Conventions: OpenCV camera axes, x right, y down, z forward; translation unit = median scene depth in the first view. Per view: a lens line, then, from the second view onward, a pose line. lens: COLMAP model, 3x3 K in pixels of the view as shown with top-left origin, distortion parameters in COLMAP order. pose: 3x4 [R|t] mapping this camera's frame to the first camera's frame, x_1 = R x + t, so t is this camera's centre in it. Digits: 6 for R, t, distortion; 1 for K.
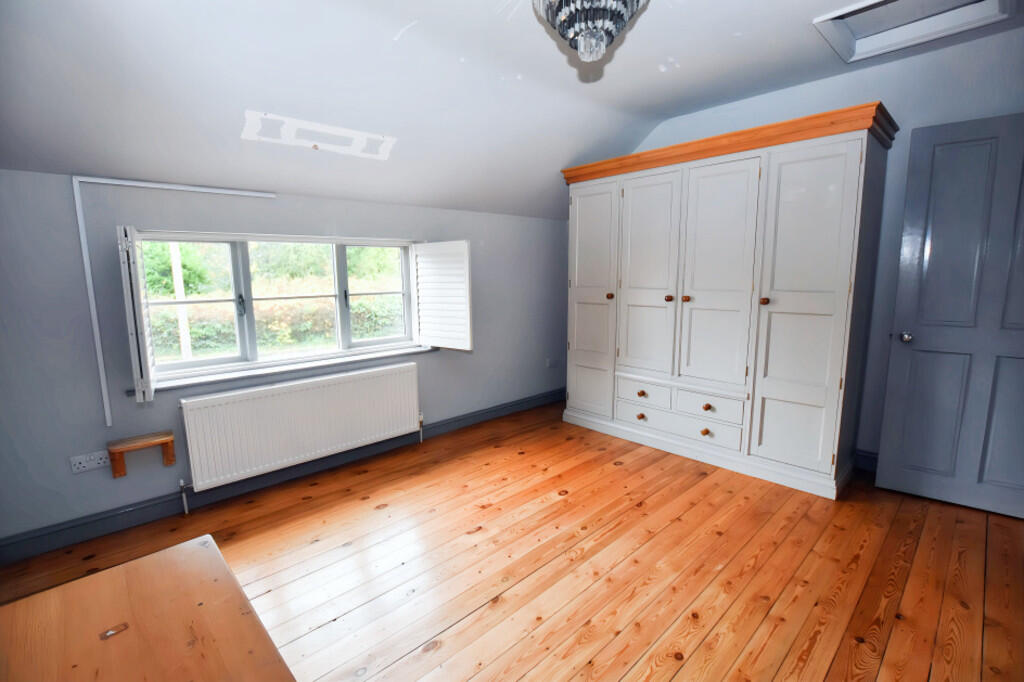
lens RADIAL K [[482.2, 0, 512.0], [0, 482.2, 341.0], [0, 0, 1]] dist [-0.029336, 0.000539]
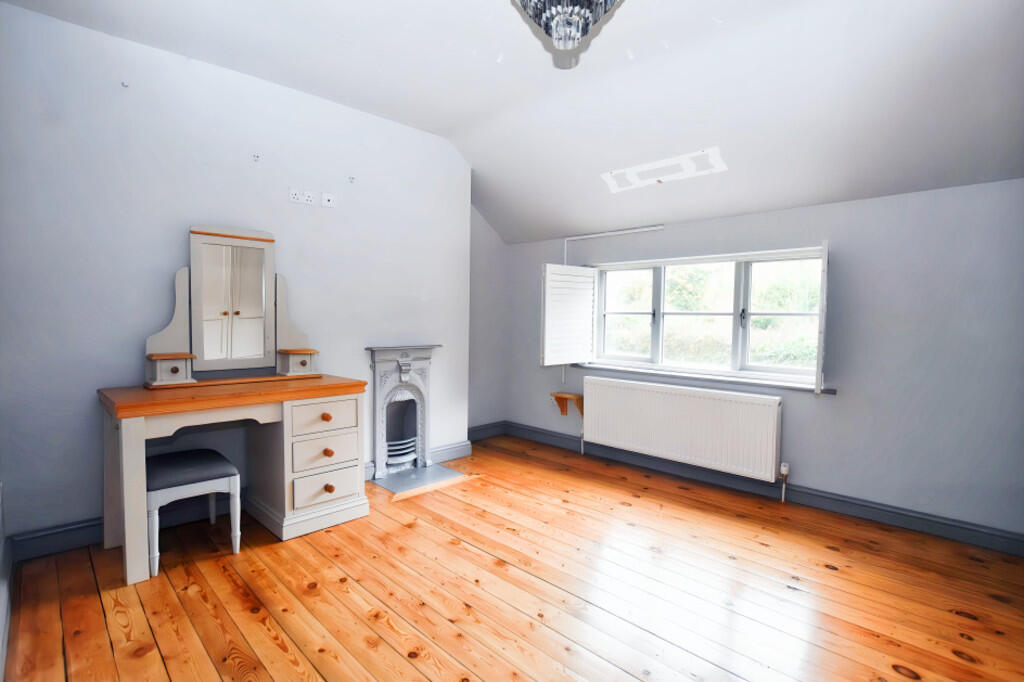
lens RADIAL K [[480.0, 0, 479.1], [0, 480.0, 334.3], [0, 0, 1]] dist [-0.000254, -0.000273]
pose [[-0.014051, 0.052501, -0.998522, 0.683296], [-0.155010, 0.986433, 0.054047, -0.029071], [0.987813, 0.155540, -0.005722, 0.549118]]
